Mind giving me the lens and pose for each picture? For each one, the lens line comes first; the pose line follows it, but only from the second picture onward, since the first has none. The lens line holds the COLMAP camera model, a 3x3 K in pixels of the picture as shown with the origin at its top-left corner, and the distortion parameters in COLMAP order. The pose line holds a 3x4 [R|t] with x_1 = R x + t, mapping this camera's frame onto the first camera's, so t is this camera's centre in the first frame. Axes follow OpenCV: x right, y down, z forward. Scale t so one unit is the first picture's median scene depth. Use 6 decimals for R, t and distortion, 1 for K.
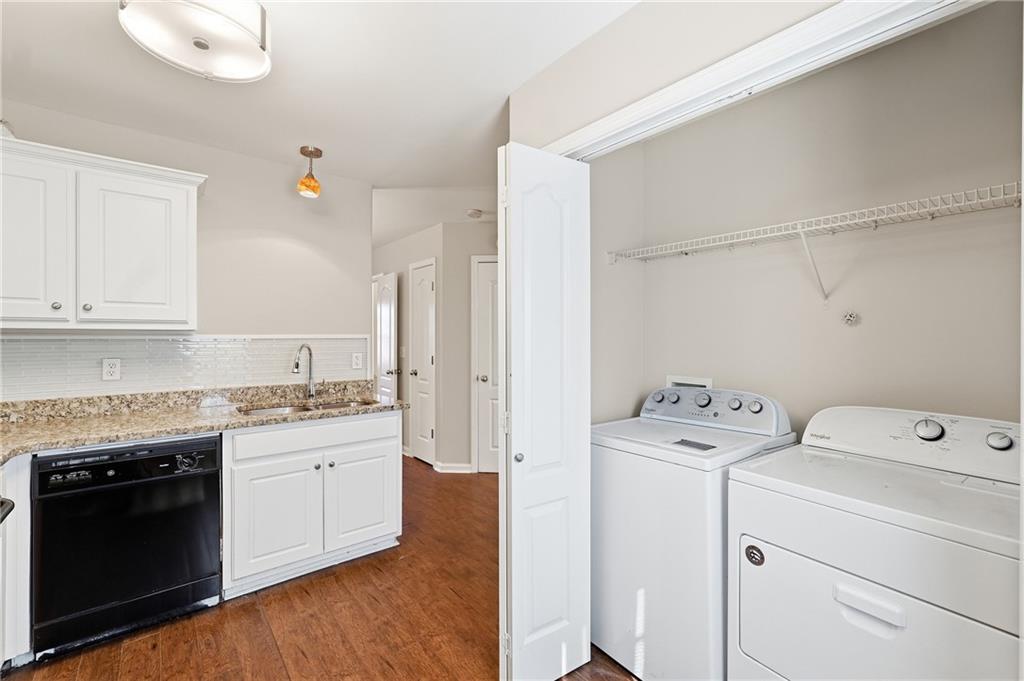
lens RADIAL K [[432.9, 0, 511.4], [0, 432.9, 338.4], [0, 0, 1]] dist [-0.010005, 0.003000]
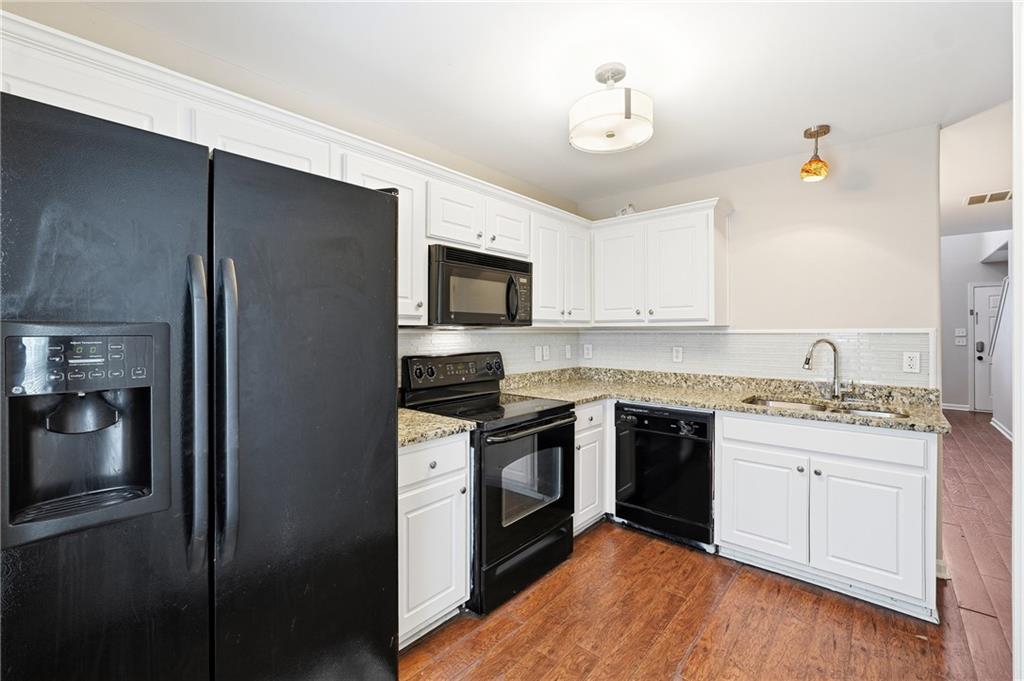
lens RADIAL K [[432.9, 0, 510.3], [0, 432.9, 332.1], [0, 0, 1]] dist [-0.010005, 0.003000]
pose [[0.158451, 0.000470, -0.987367, 0.393895], [-0.003544, 0.999994, -0.000093, 0.000466], [0.987360, 0.003514, 0.158452, 0.234647]]
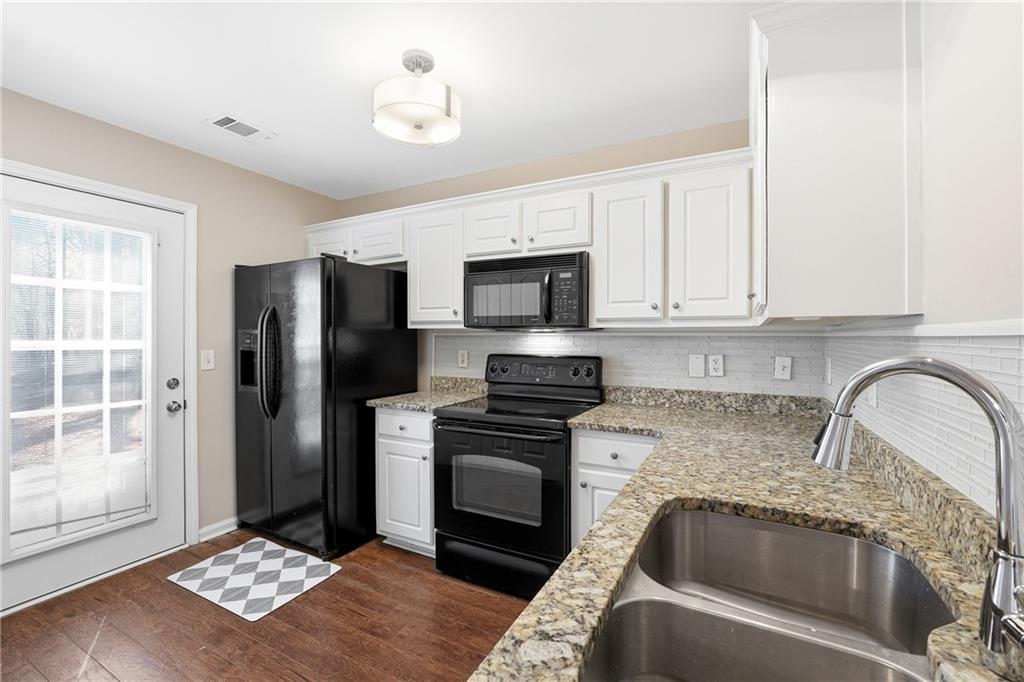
lens RADIAL K [[432.9, 0, 514.4], [0, 432.9, 339.3], [0, 0, 1]] dist [-0.010005, 0.003000]
pose [[-0.921096, -0.001241, -0.389334, -0.232105], [-0.006111, 0.999918, 0.011270, 0.002197], [0.389288, 0.012760, -0.921028, 1.334310]]
